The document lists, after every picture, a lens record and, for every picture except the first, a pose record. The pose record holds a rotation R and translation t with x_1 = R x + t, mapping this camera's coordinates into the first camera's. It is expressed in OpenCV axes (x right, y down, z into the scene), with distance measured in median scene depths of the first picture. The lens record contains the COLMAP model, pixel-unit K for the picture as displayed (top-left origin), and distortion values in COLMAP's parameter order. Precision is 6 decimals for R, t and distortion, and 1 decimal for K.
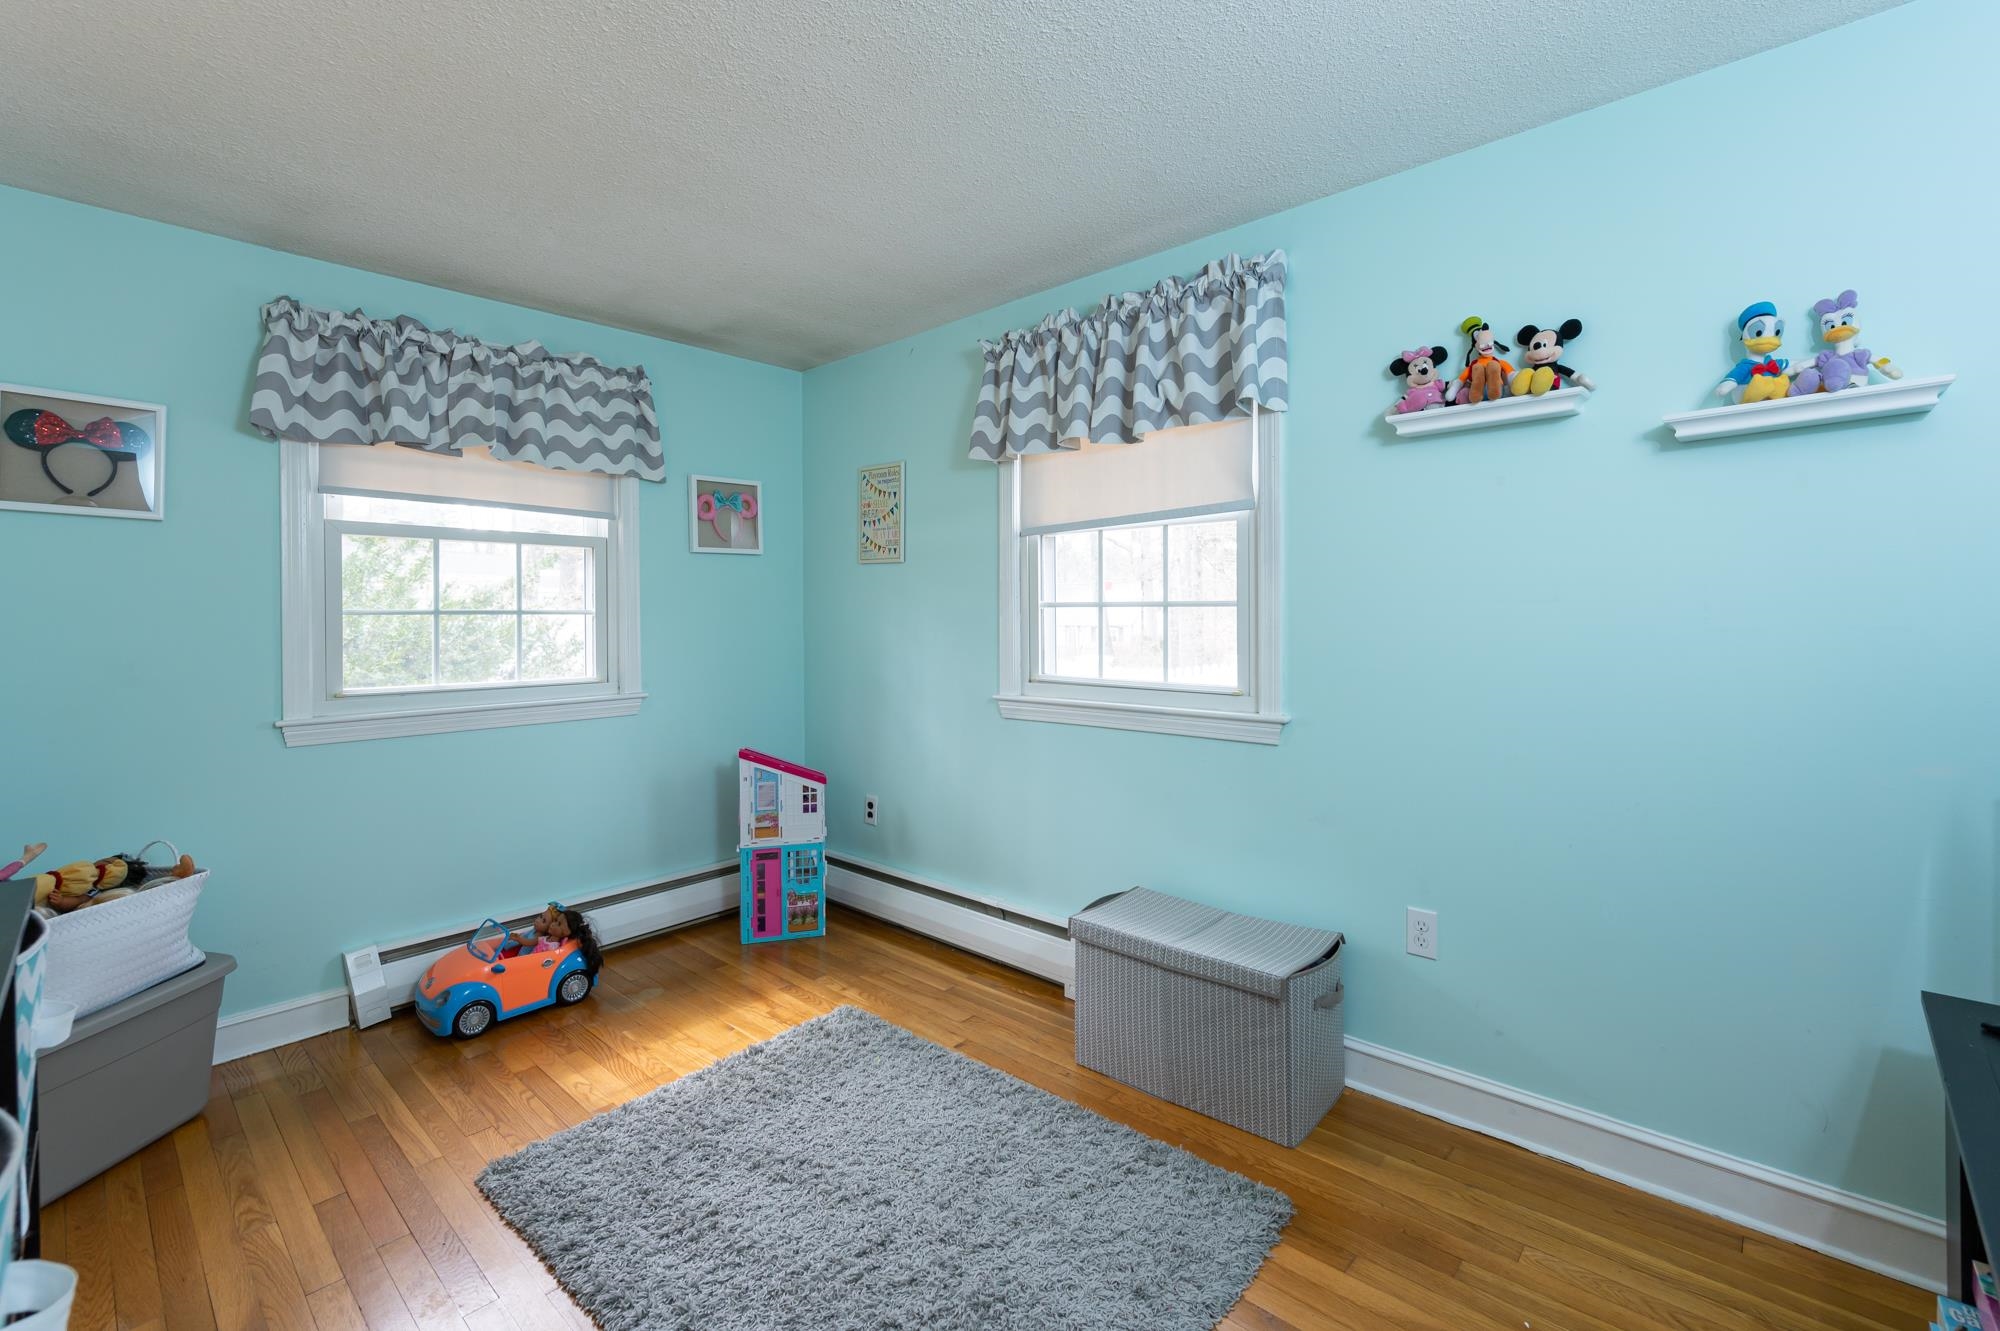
lens RADIAL K [[898.6, 0, 991.9], [0, 898.6, 619.1], [0, 0, 1]] dist [-0.007131, -0.000767]
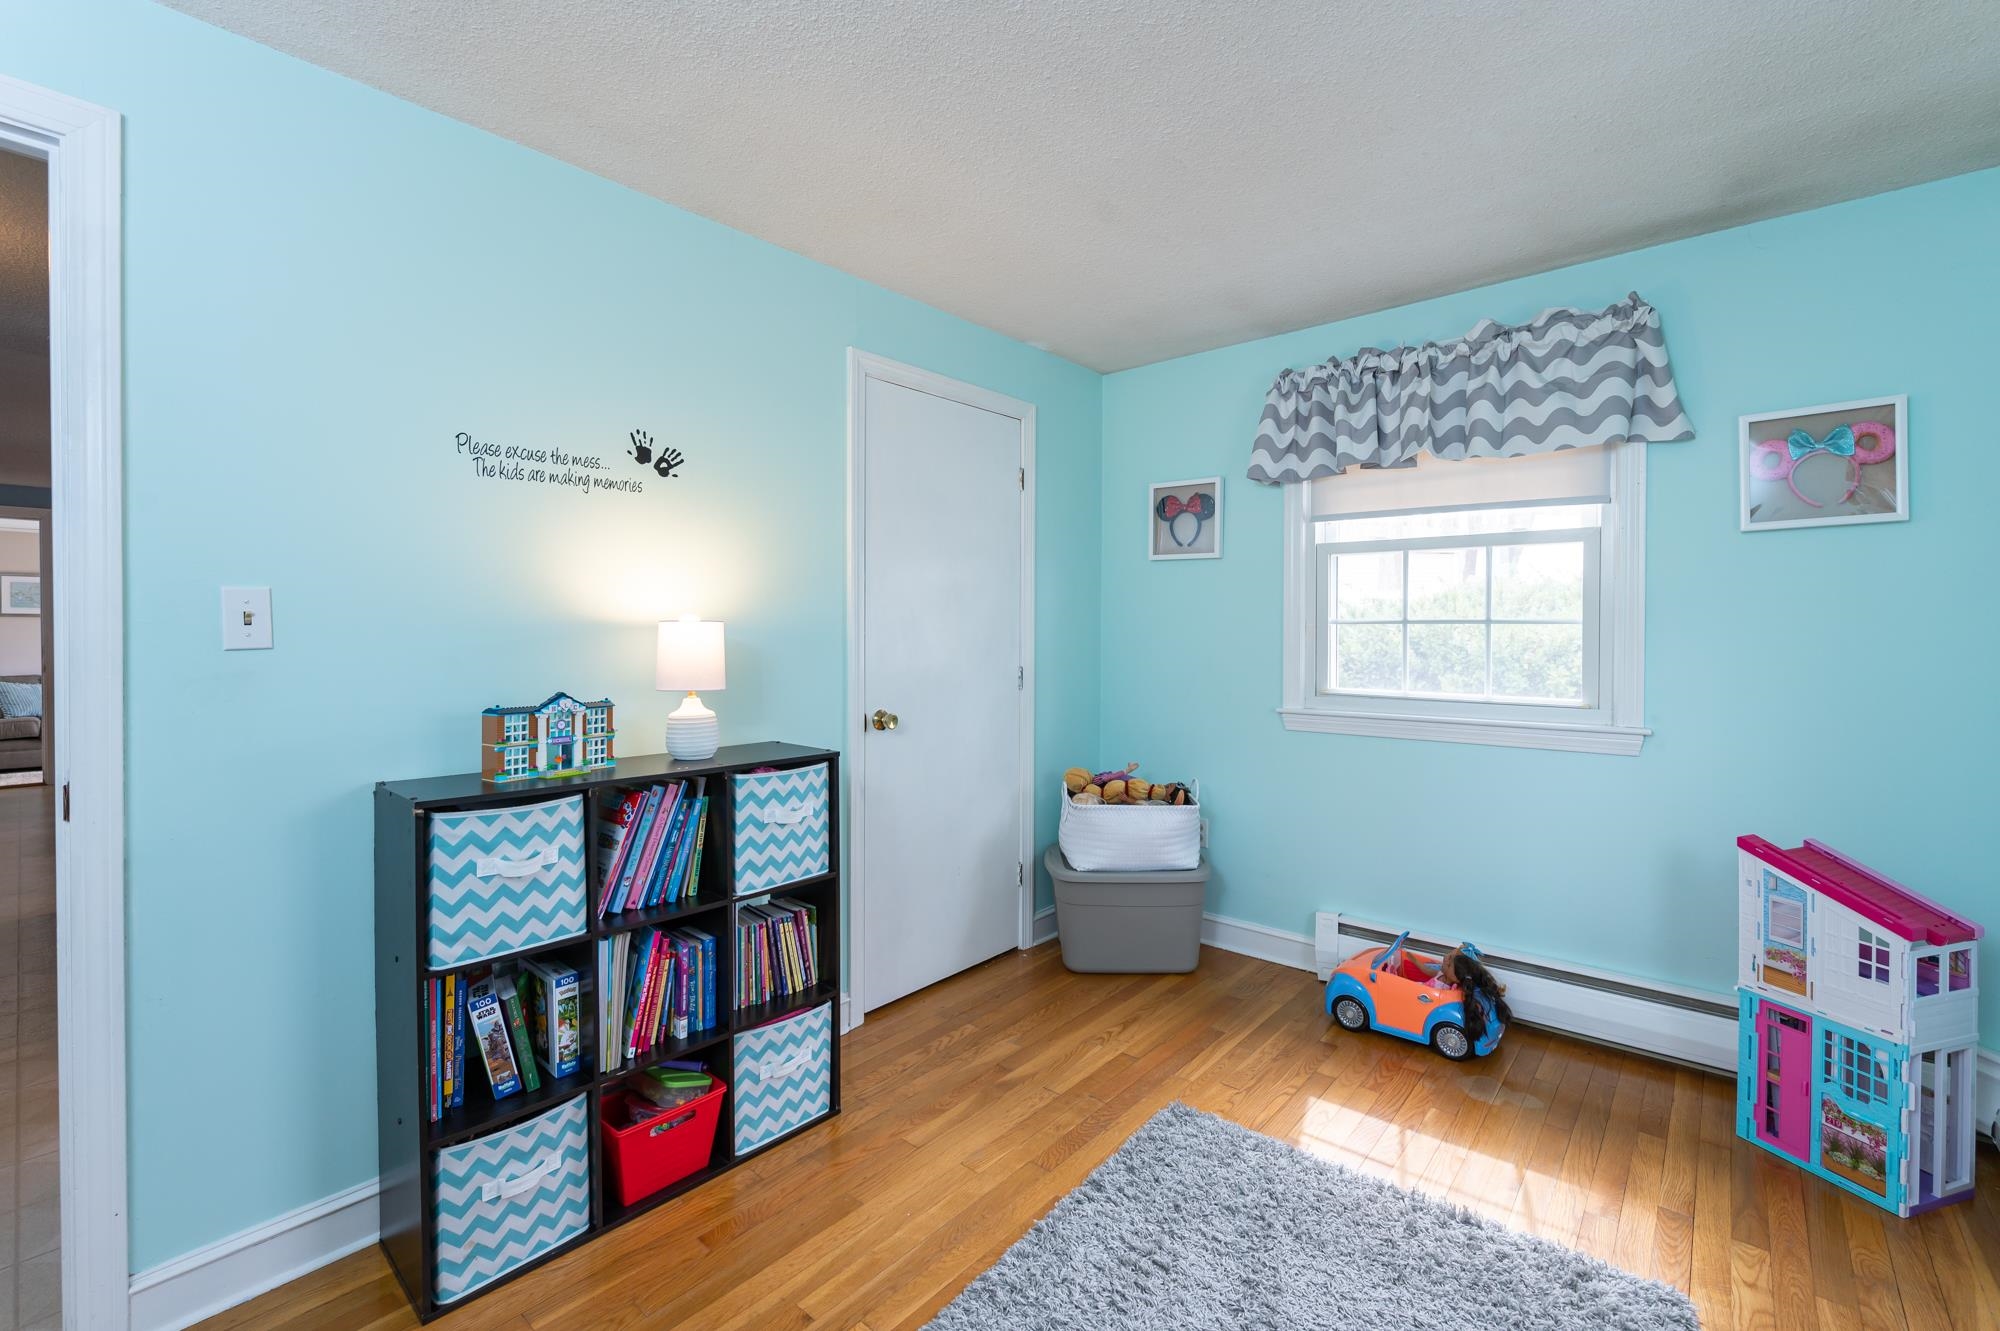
lens RADIAL K [[838.1, 0, 969.4], [0, 838.1, 637.3], [0, 0, 1]] dist [-0.002913, -0.000030]
pose [[0.017952, 0.020292, -0.999633, 0.327393], [-0.001158, 0.999794, 0.020274, -0.008159], [0.999838, 0.000794, 0.017972, 0.466288]]
